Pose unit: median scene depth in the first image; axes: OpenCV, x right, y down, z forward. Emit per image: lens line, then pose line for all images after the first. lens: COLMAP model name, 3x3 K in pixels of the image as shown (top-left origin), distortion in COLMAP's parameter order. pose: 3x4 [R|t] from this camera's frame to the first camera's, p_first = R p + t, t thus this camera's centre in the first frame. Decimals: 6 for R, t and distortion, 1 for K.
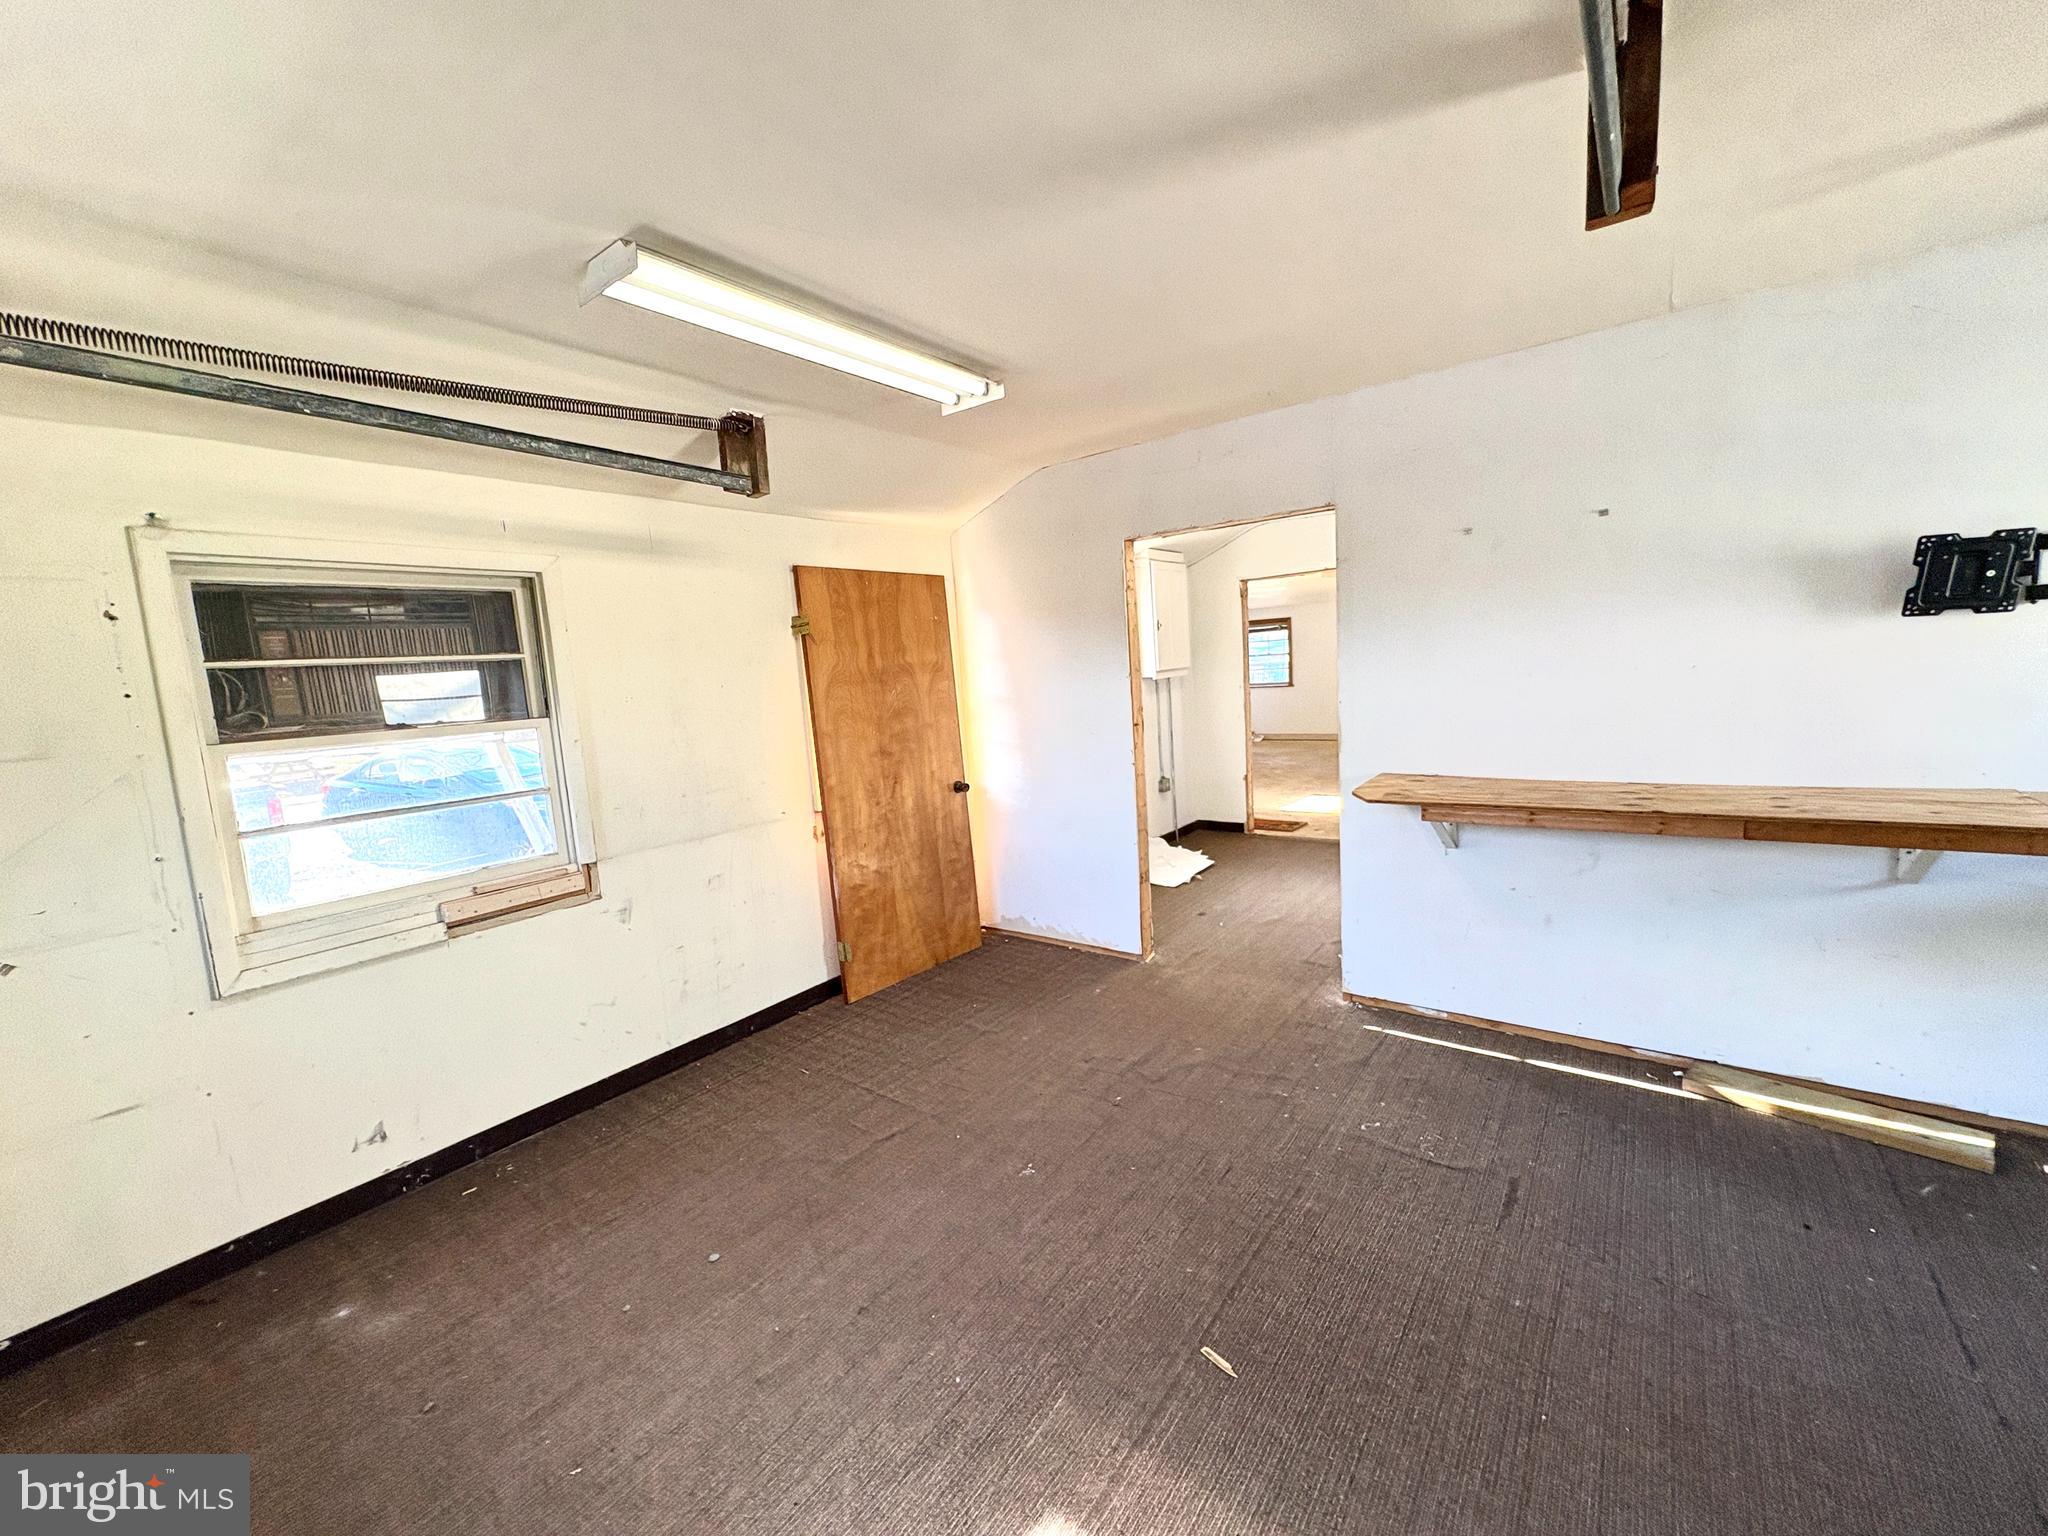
lens RADIAL K [[816.6, 0, 1024.0], [0, 816.6, 768.0], [0, 0, 1]] dist [0.000900, 0.000131]
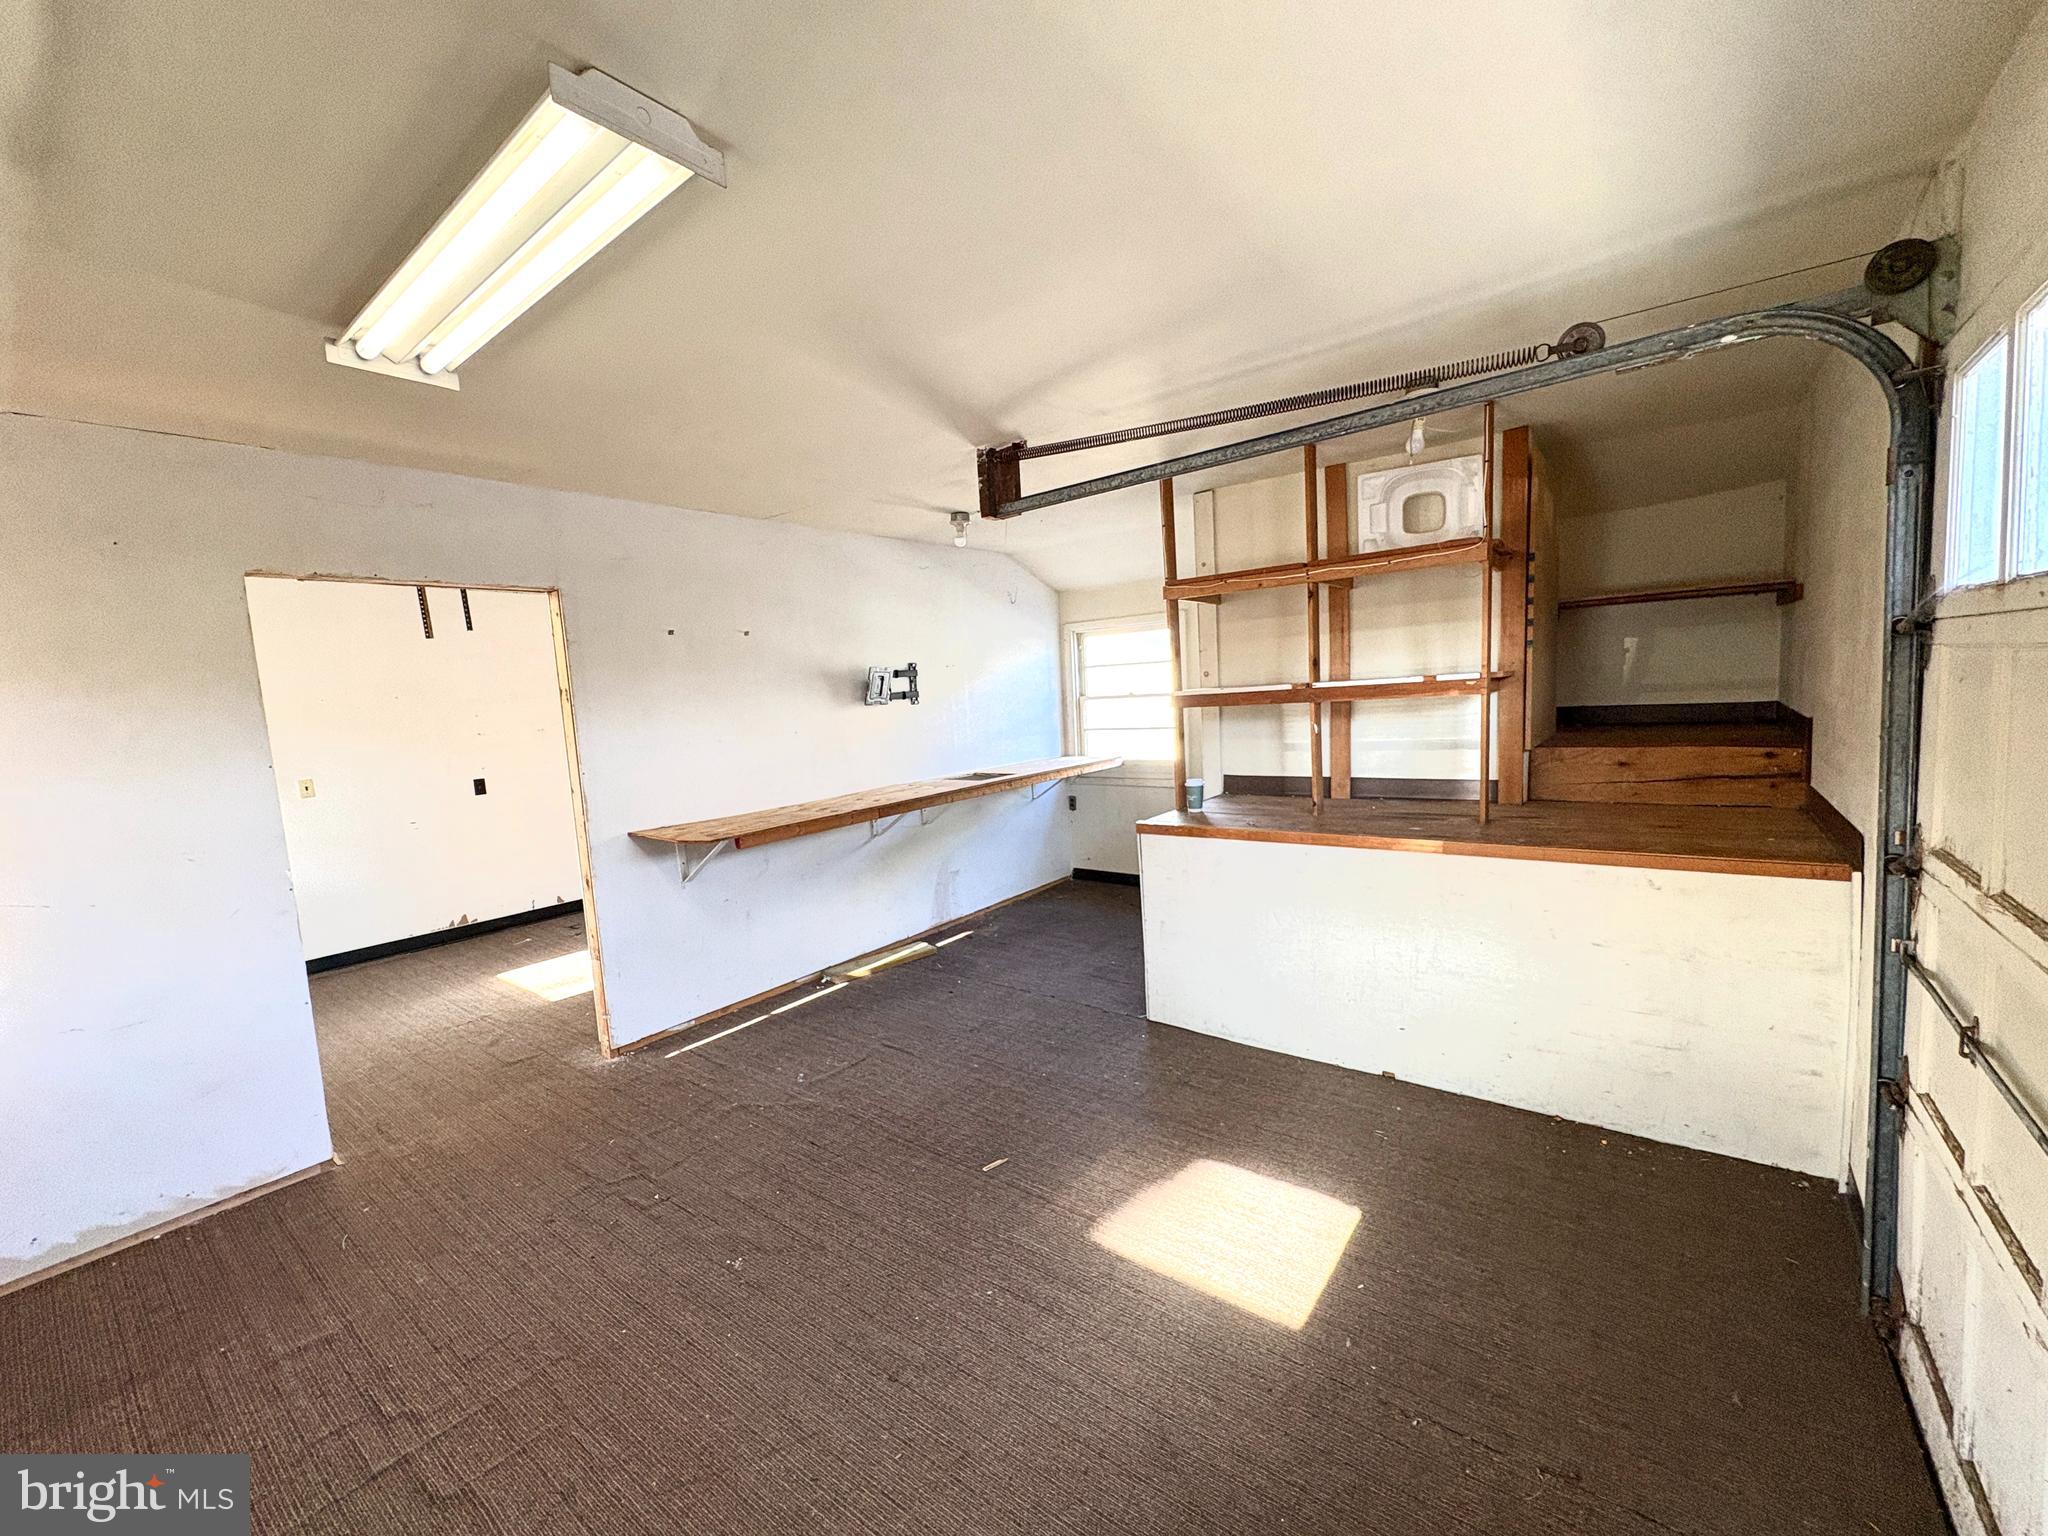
lens RADIAL K [[816.6, 0, 1024.0], [0, 816.6, 768.0], [0, 0, 1]] dist [0.000900, 0.000131]
pose [[0.003529, -0.035508, 0.999363, -0.794596], [0.182699, 0.982572, 0.034266, -0.024022], [-0.983163, 0.182461, 0.009955, 0.507651]]
